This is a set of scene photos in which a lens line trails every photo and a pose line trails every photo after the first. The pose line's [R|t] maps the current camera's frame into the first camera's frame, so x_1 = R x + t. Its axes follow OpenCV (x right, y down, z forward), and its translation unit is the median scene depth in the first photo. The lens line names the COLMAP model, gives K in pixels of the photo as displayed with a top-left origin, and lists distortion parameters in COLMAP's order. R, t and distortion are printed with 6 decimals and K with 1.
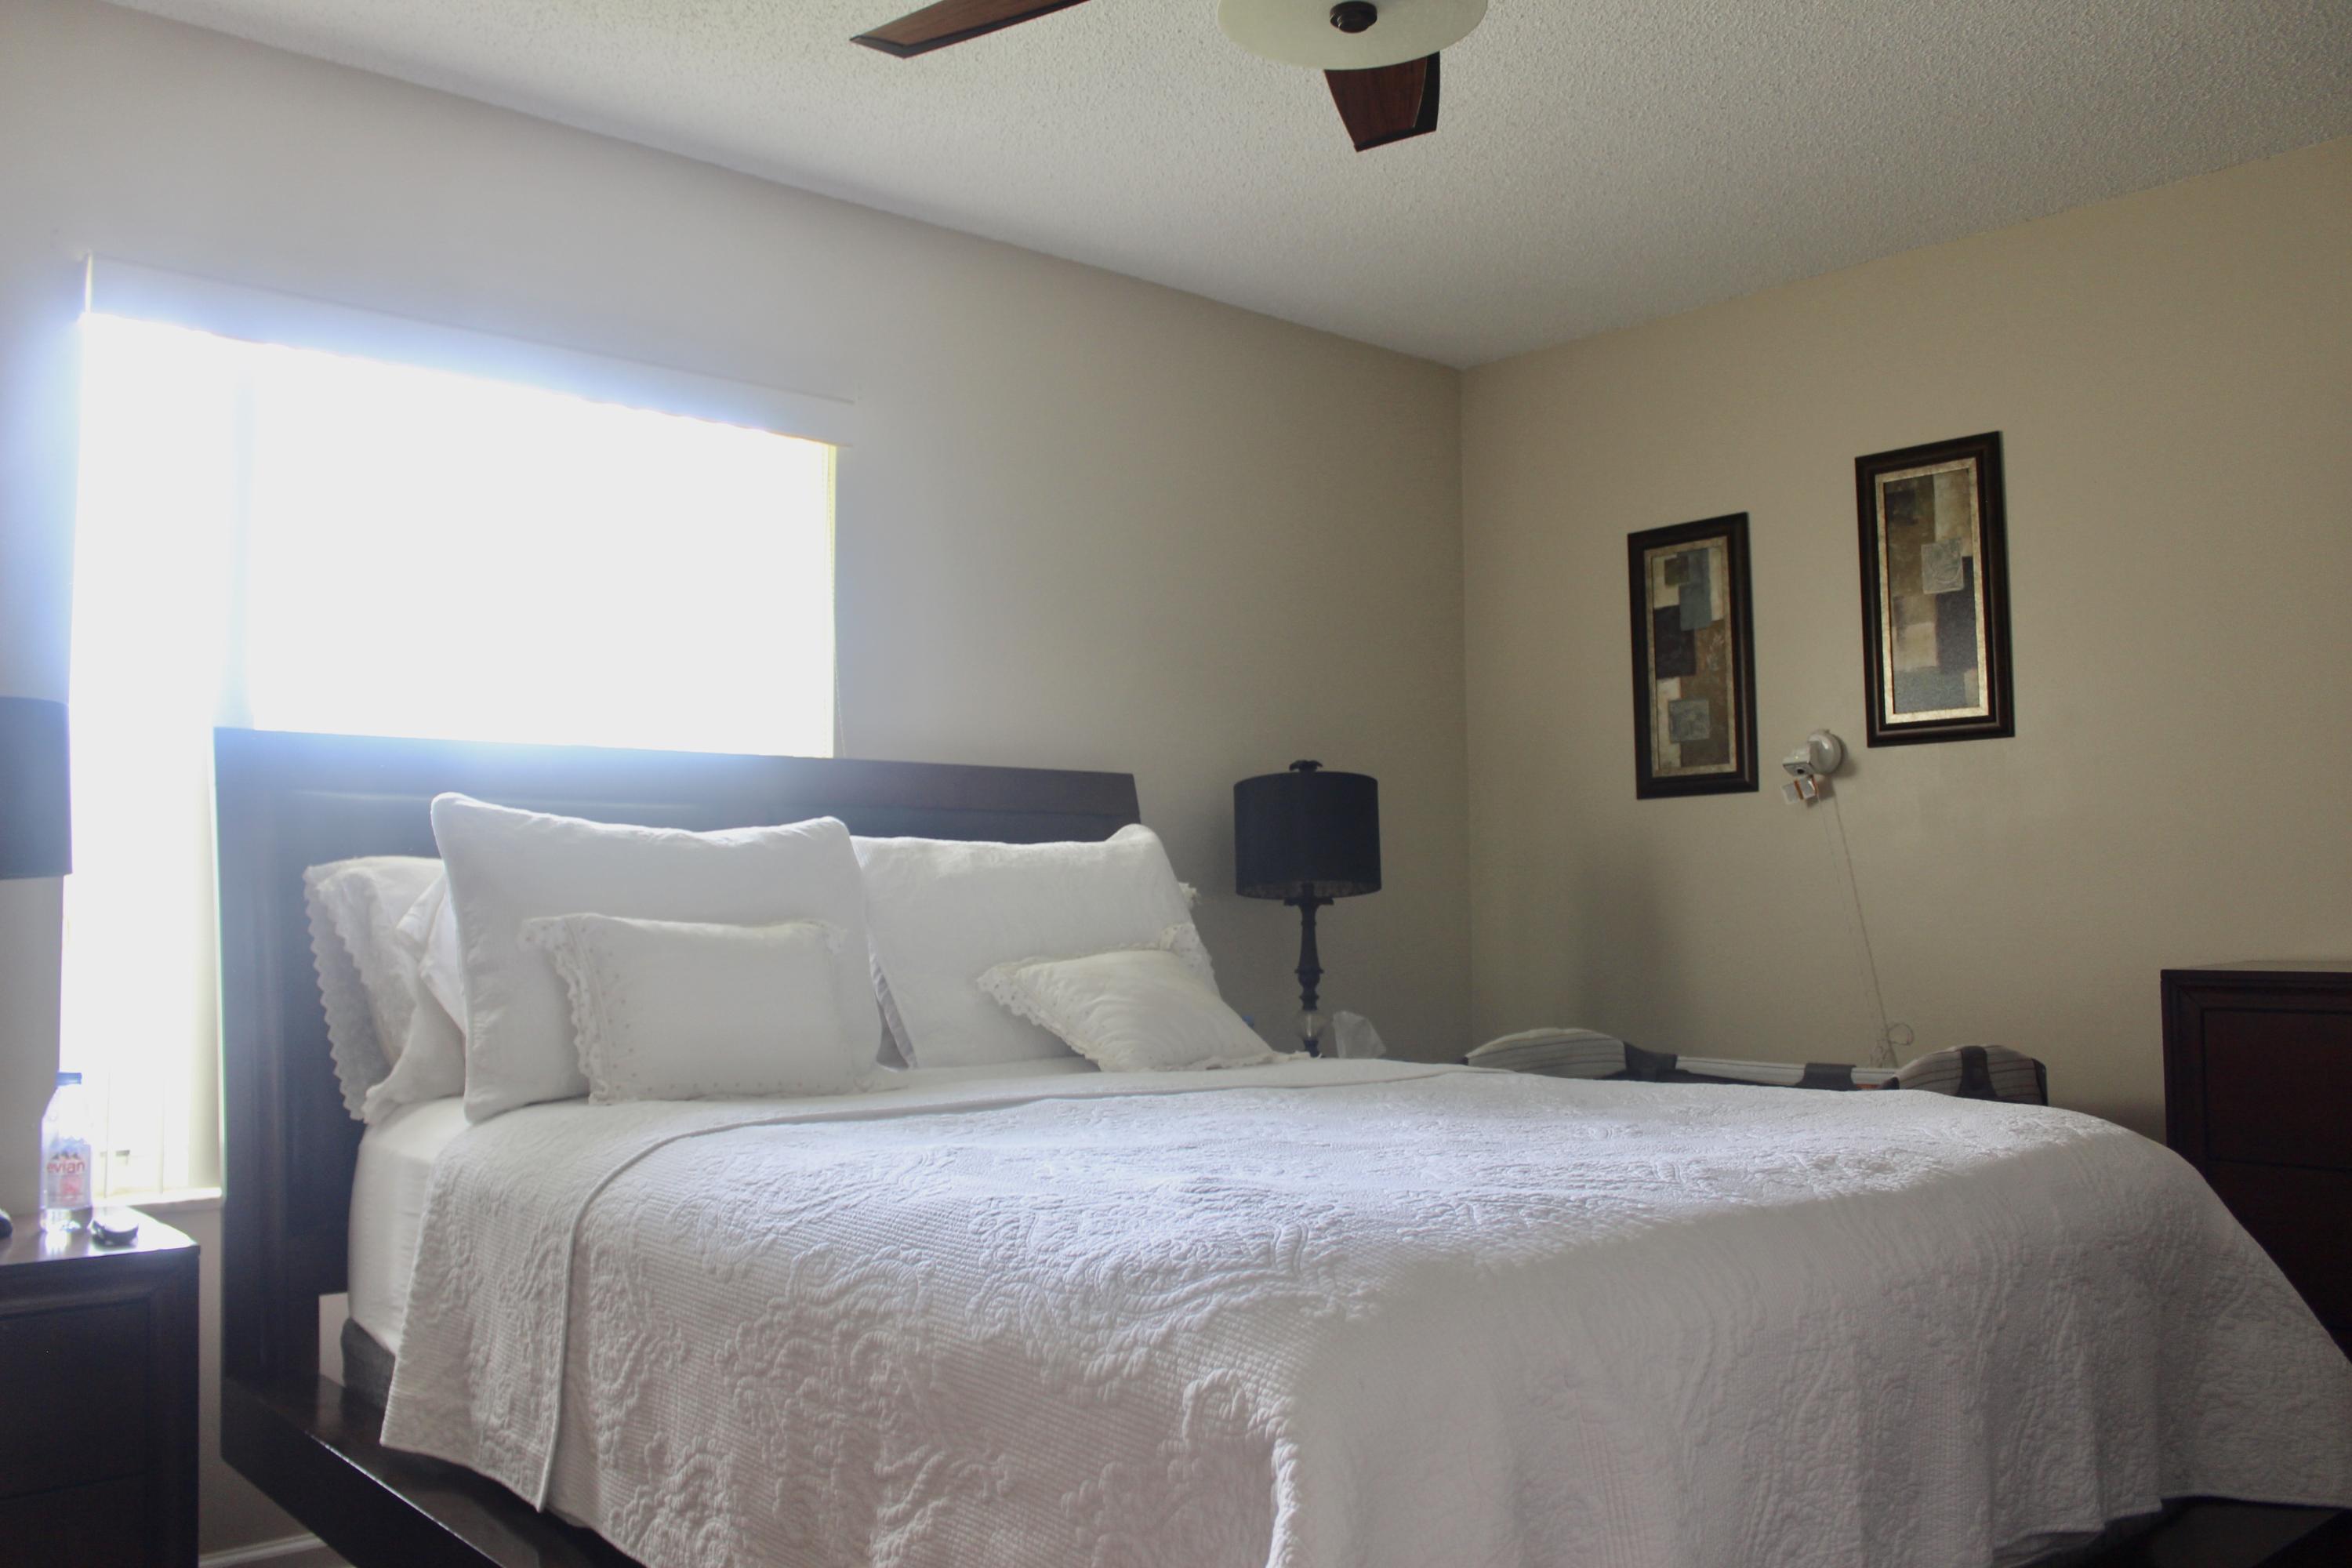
lens RADIAL K [[1969.5, 0, 1144.5], [0, 1969.5, 776.7], [0, 0, 1]] dist [-0.163476, 0.140741]
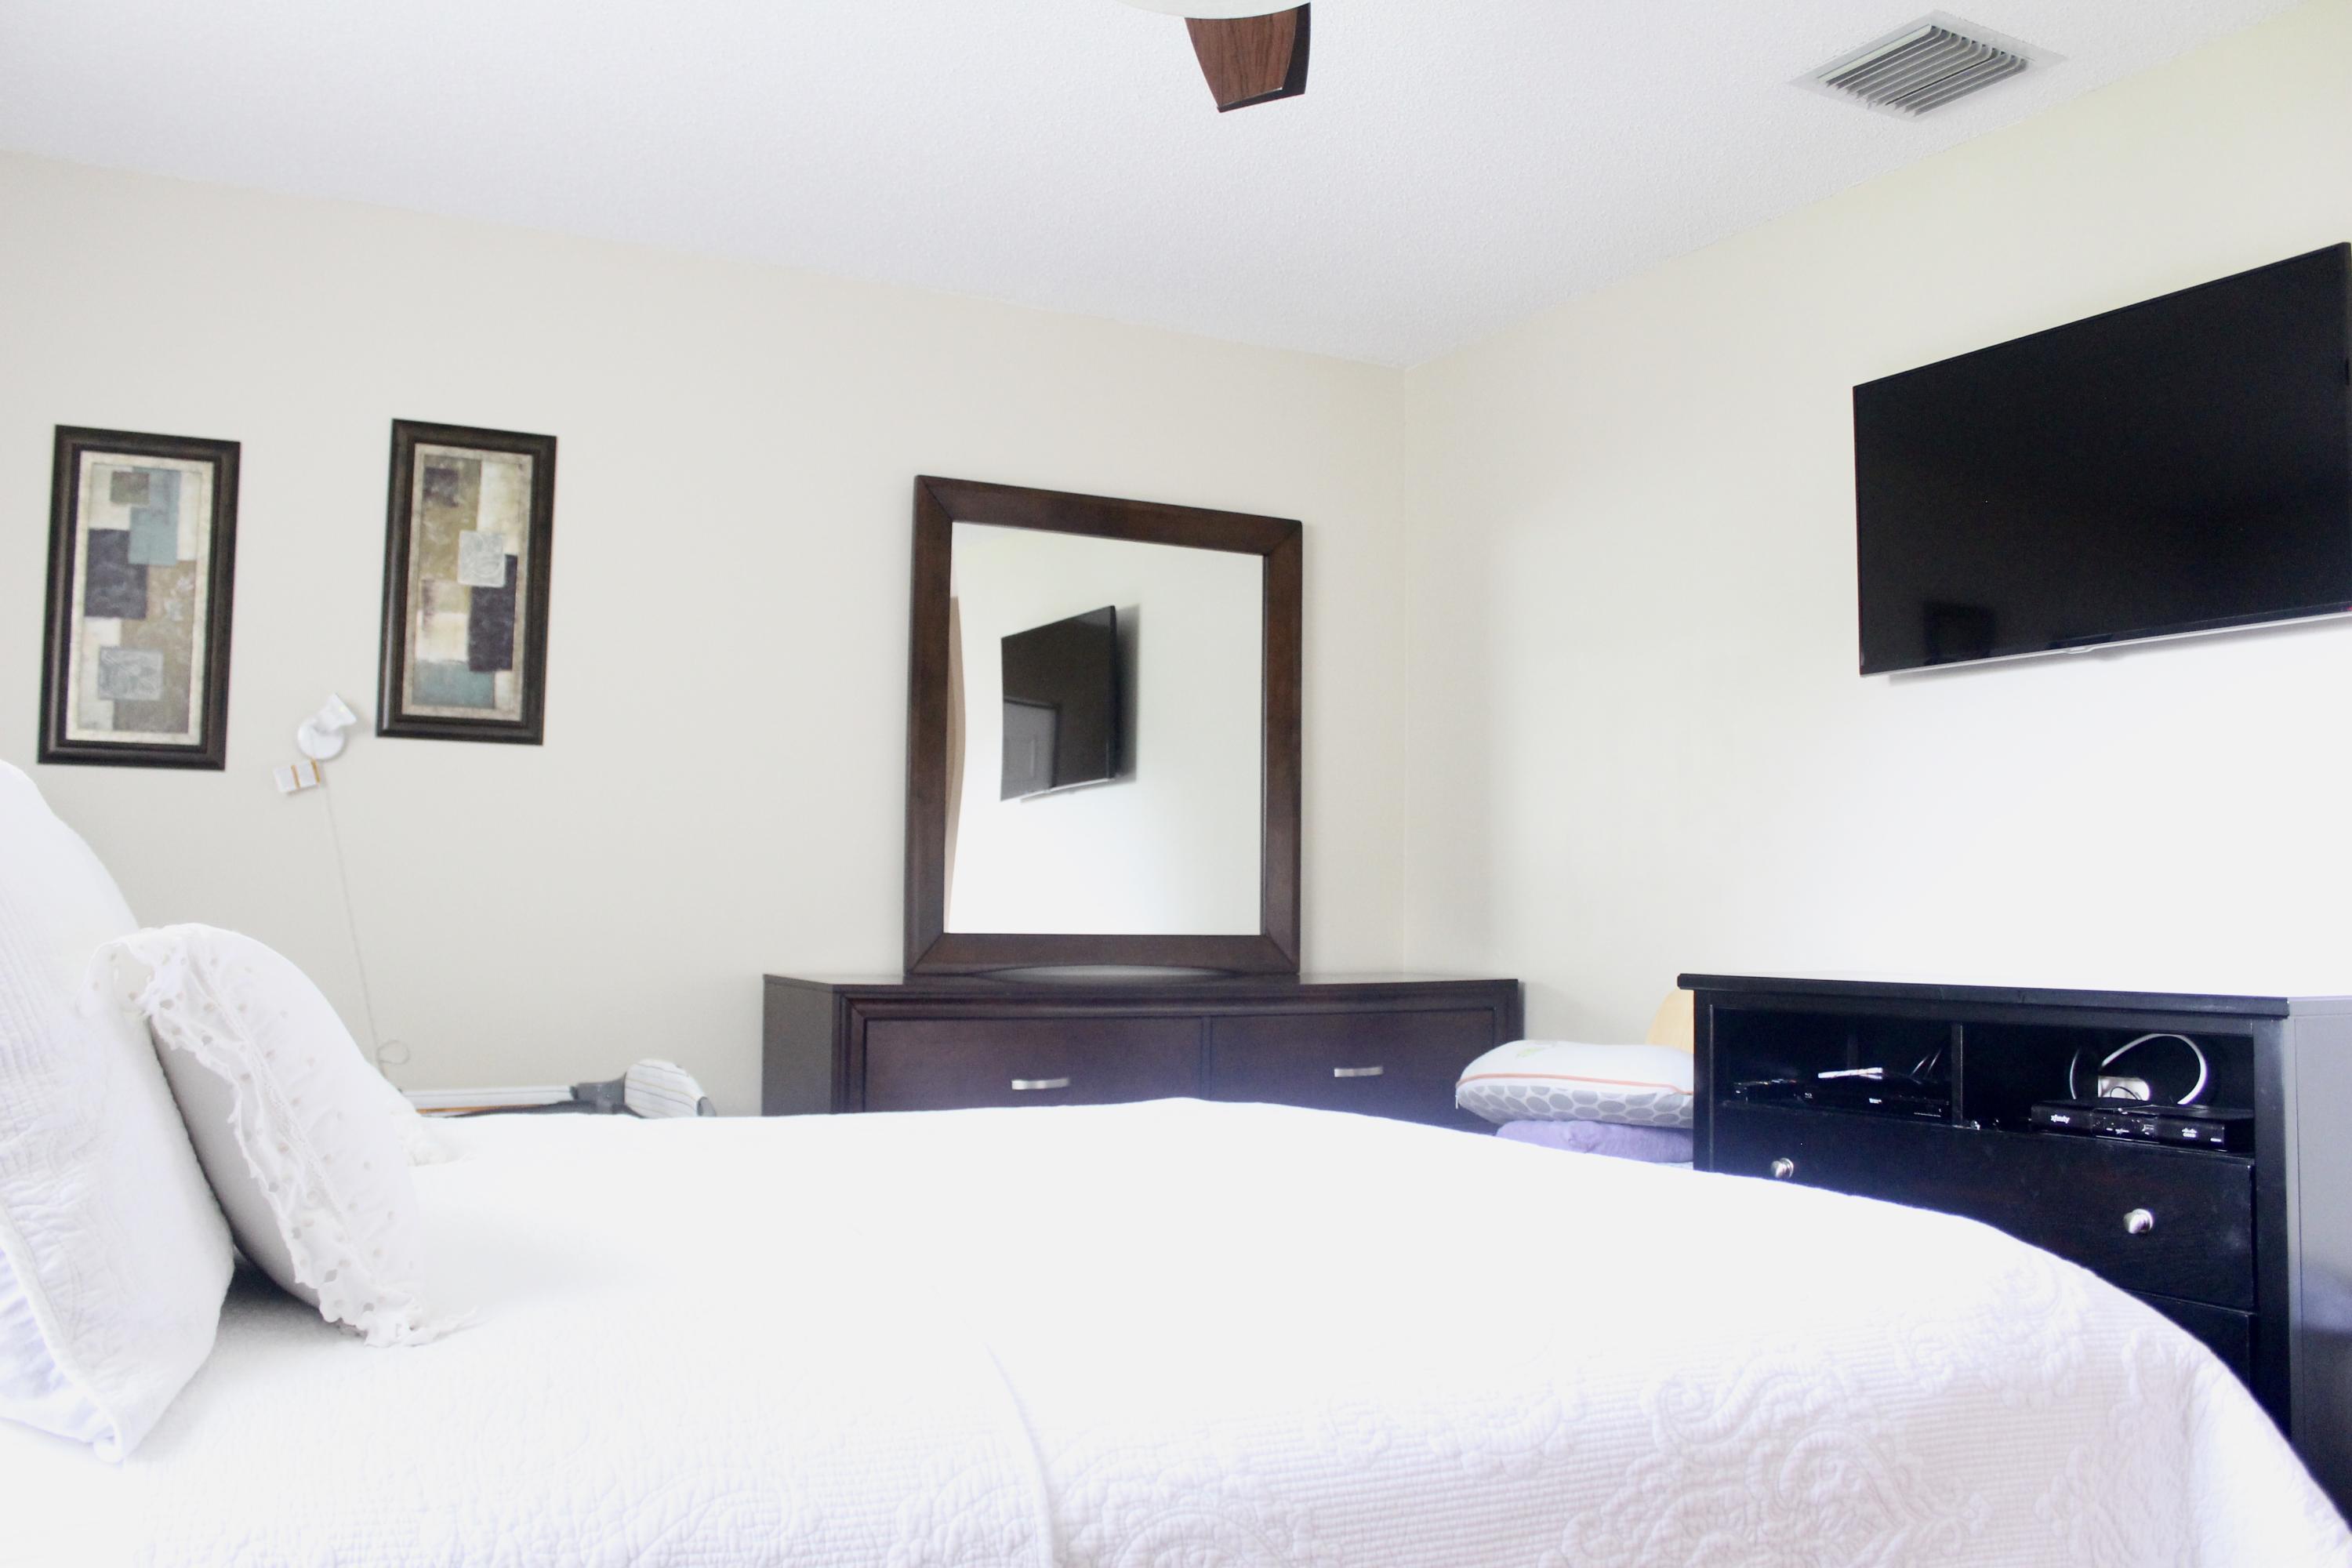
lens RADIAL K [[1969.5, 0, 1150.1], [0, 1969.5, 762.2], [0, 0, 1]] dist [-0.163476, 0.140741]
pose [[0.243331, 0.085986, 0.966124, -0.565724], [-0.084878, 0.994129, -0.067101, 0.036609], [-0.966222, -0.065675, 0.249201, 0.582260]]
